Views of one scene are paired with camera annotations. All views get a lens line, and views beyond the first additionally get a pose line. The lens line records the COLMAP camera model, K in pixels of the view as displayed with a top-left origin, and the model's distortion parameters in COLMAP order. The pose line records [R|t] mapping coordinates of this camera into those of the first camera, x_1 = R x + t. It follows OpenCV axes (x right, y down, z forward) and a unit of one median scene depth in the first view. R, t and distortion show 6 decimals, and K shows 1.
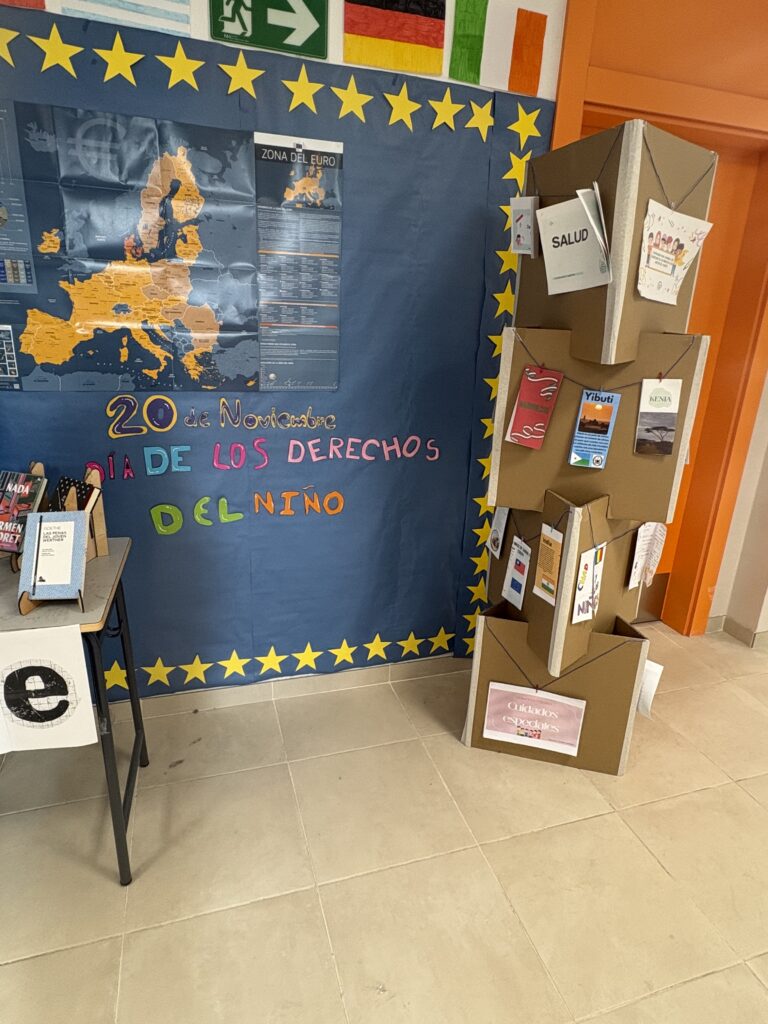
lens RADIAL K [[595.9, 0, 381.6], [0, 595.9, 509.9], [0, 0, 1]] dist [0.001532, 0.001667]
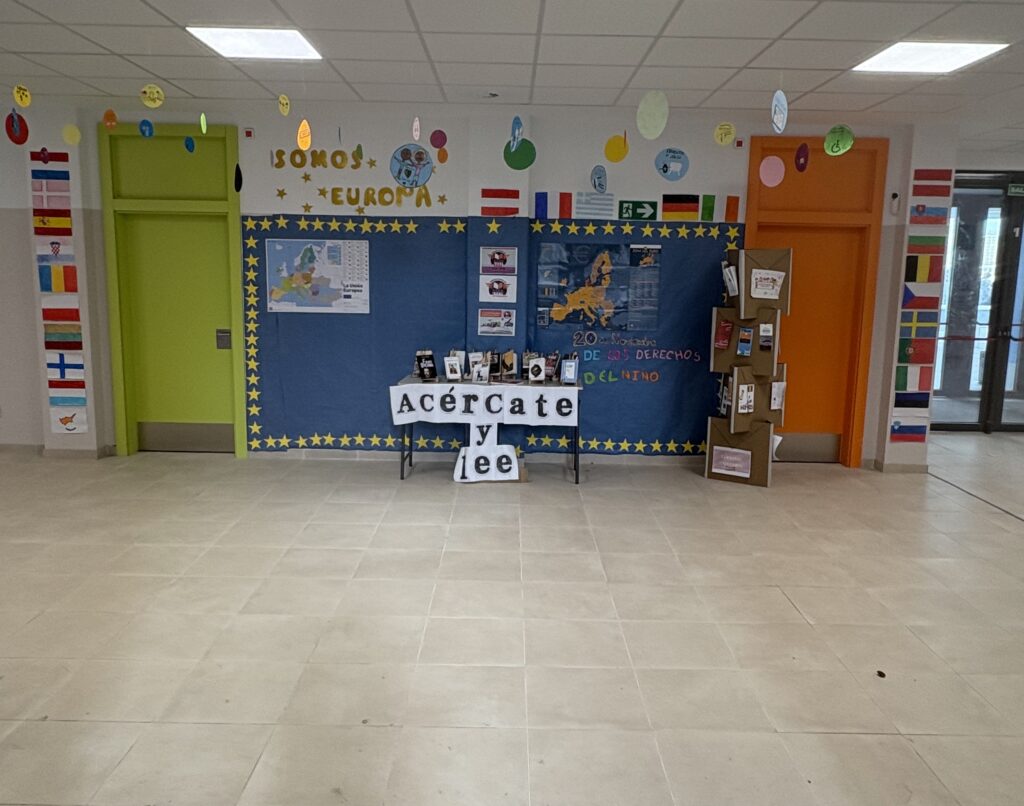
lens RADIAL K [[814.1, 0, 517.9], [0, 814.1, 393.6], [0, 0, 1]] dist [-0.004858, 0.002499]
pose [[0.955715, 0.021873, -0.293481, 0.436645], [-0.074059, 0.983017, -0.167908, 0.782818], [0.284824, 0.182207, 0.941104, -2.715909]]
